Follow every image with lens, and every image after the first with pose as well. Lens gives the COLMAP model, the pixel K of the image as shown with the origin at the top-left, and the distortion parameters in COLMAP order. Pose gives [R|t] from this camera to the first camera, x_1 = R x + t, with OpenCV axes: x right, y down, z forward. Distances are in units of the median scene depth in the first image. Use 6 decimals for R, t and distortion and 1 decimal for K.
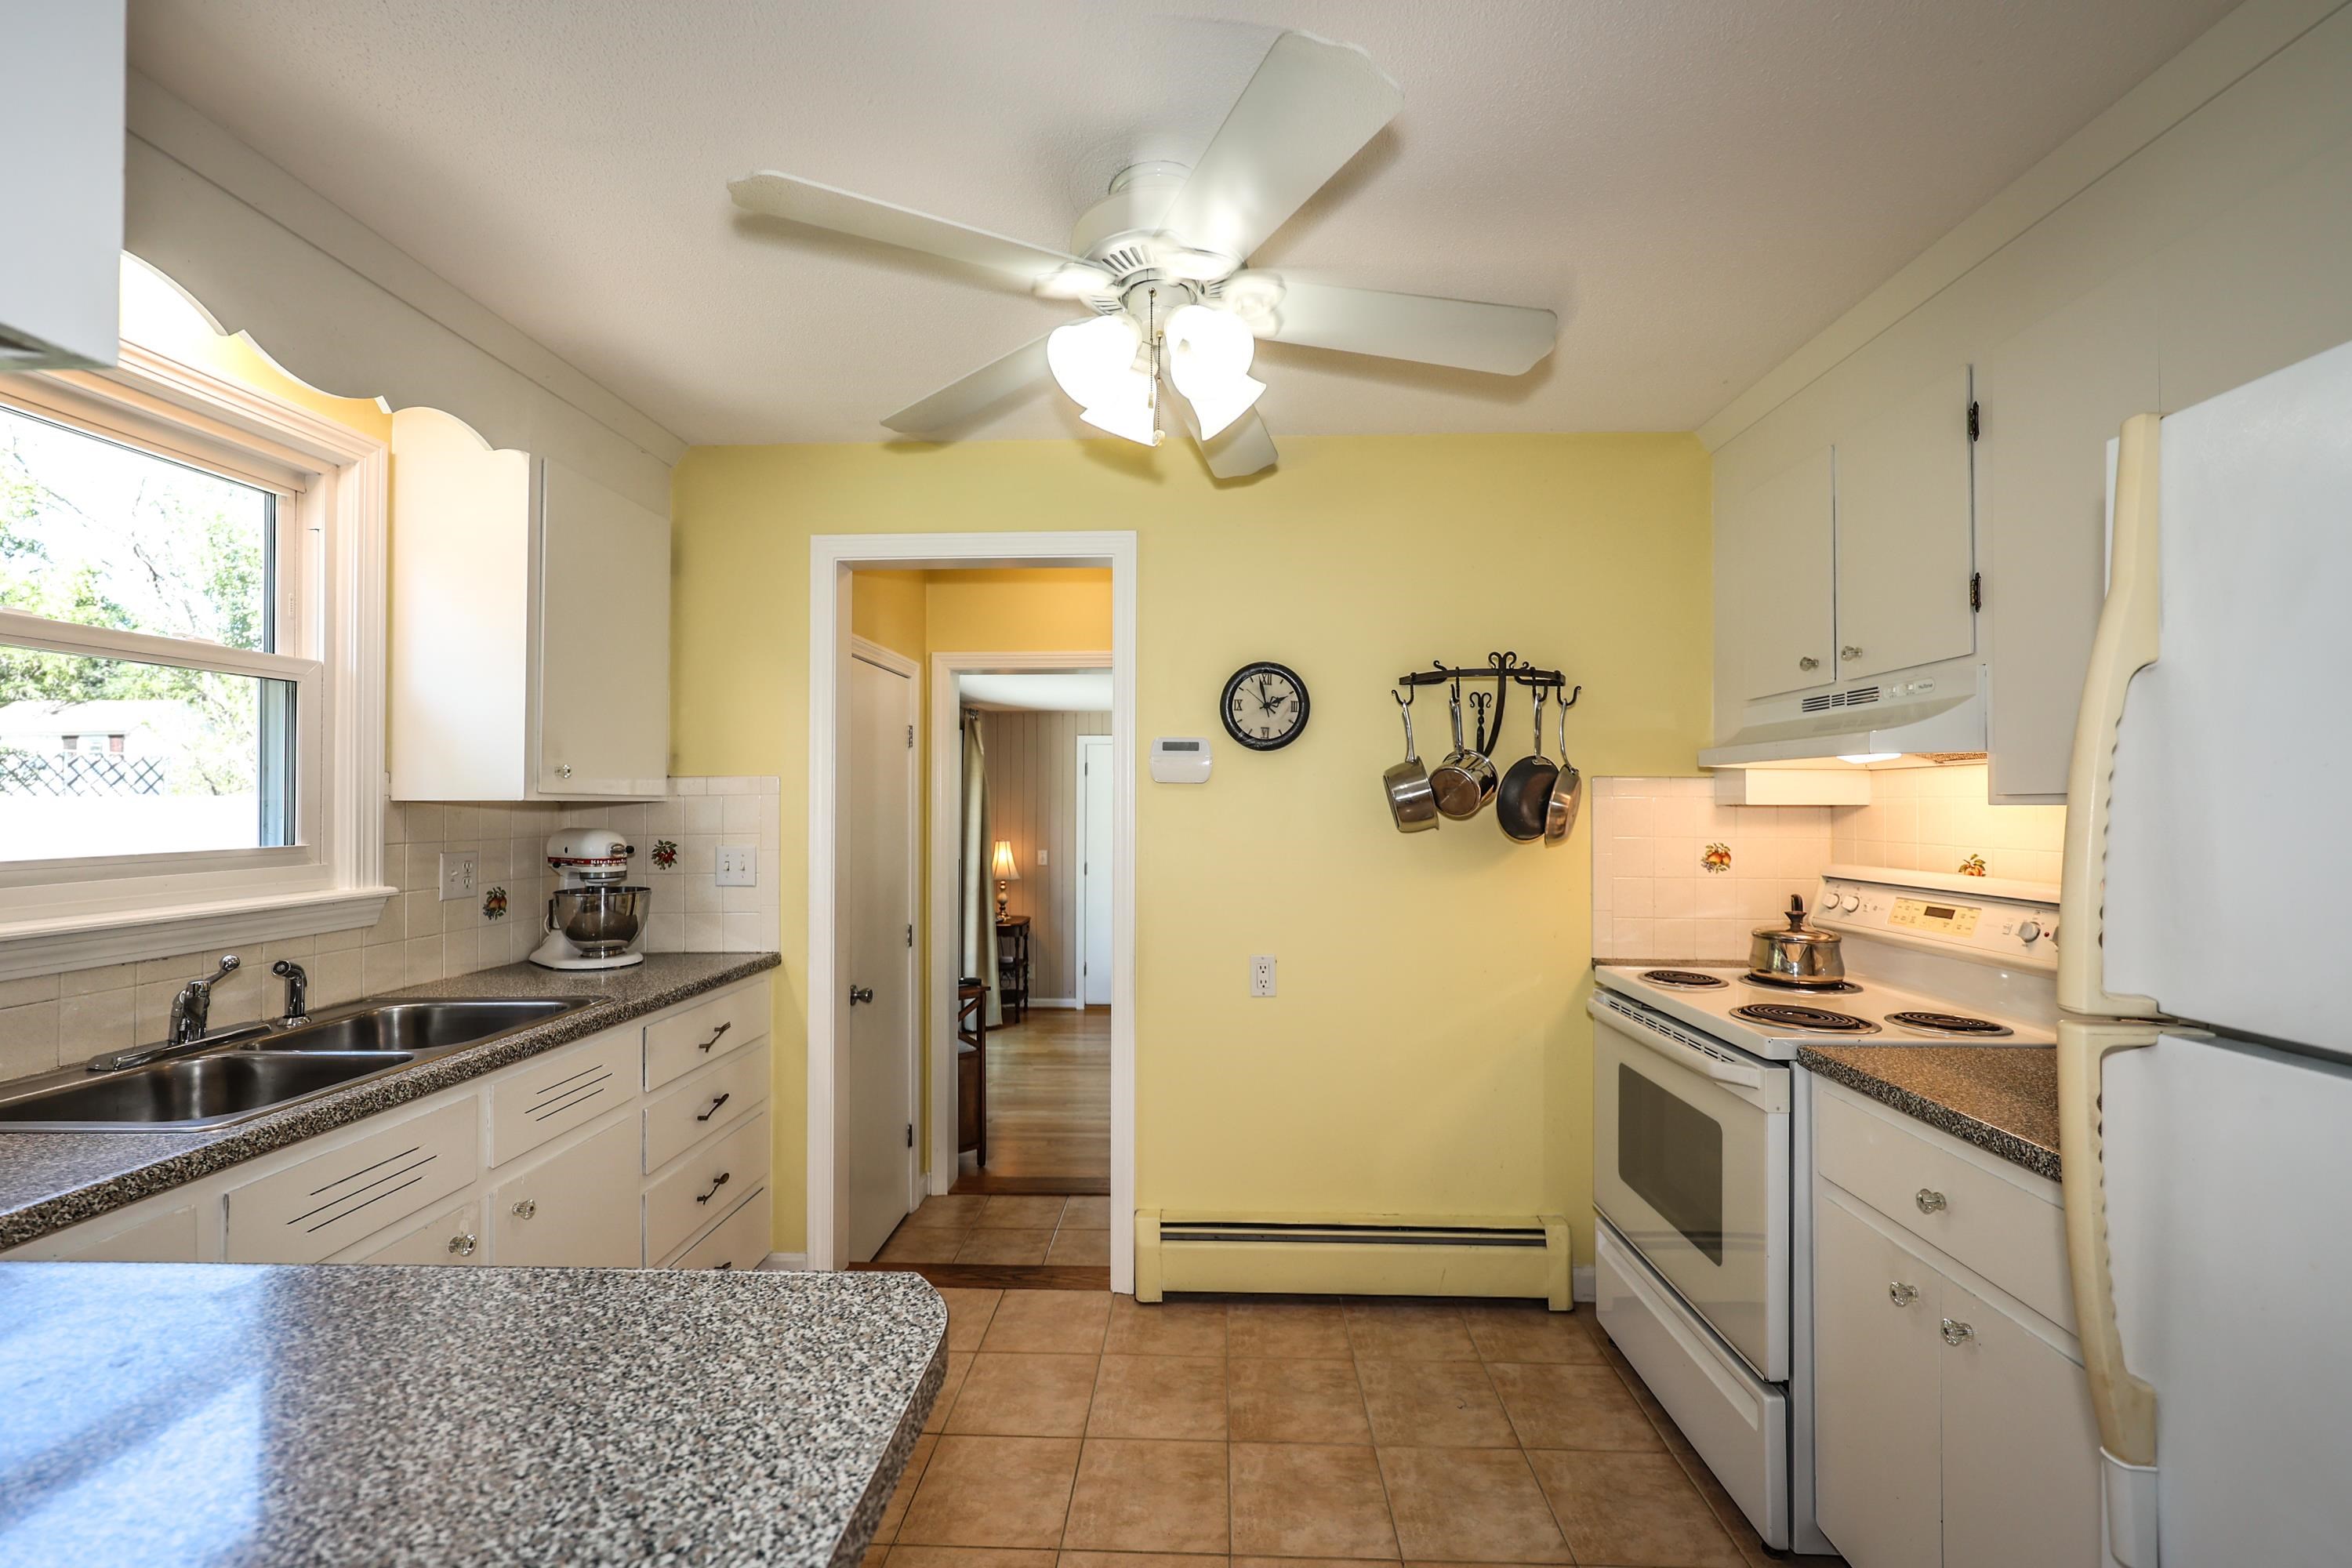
lens RADIAL K [[976.8, 0, 1177.0], [0, 976.8, 792.7], [0, 0, 1]] dist [0.000602, -0.000112]
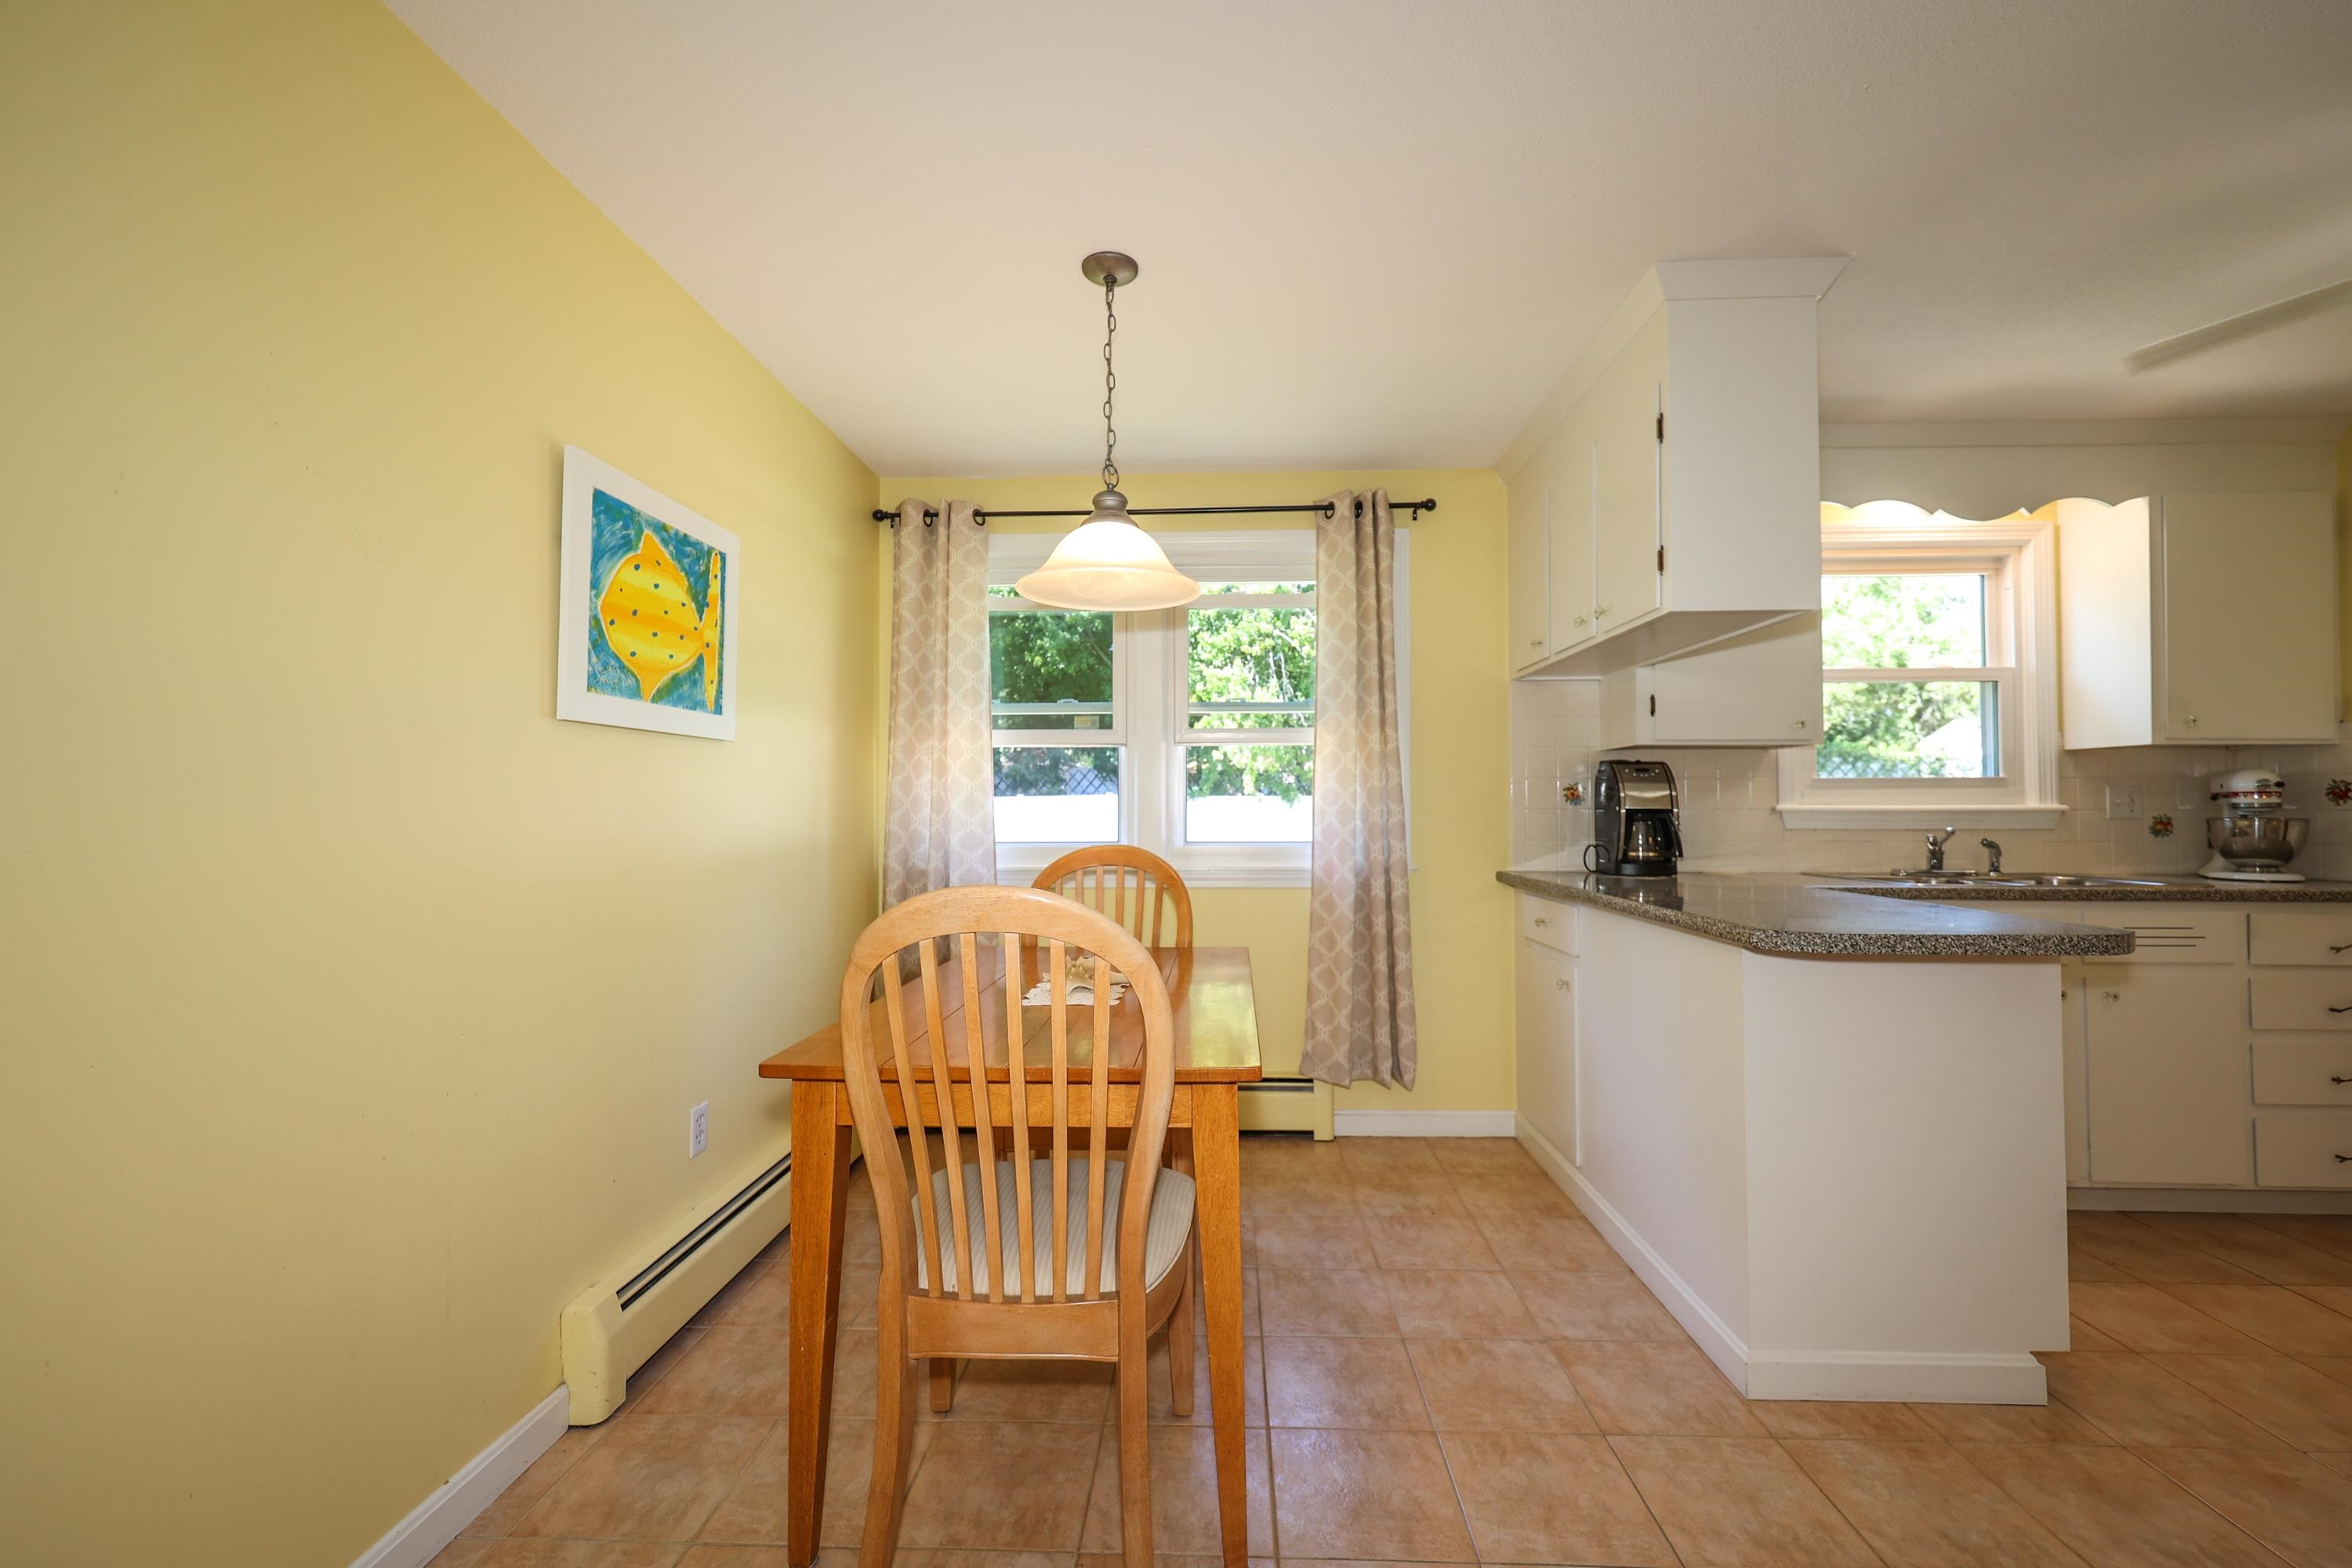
lens RADIAL K [[945.3, 0, 1184.4], [0, 945.3, 788.0], [0, 0, 1]] dist [-0.000329, -0.000090]
pose [[0.006071, -0.017256, -0.999833, 0.688543], [0.010445, 0.999798, -0.017192, 0.081506], [0.999927, -0.010338, 0.006250, -0.404420]]
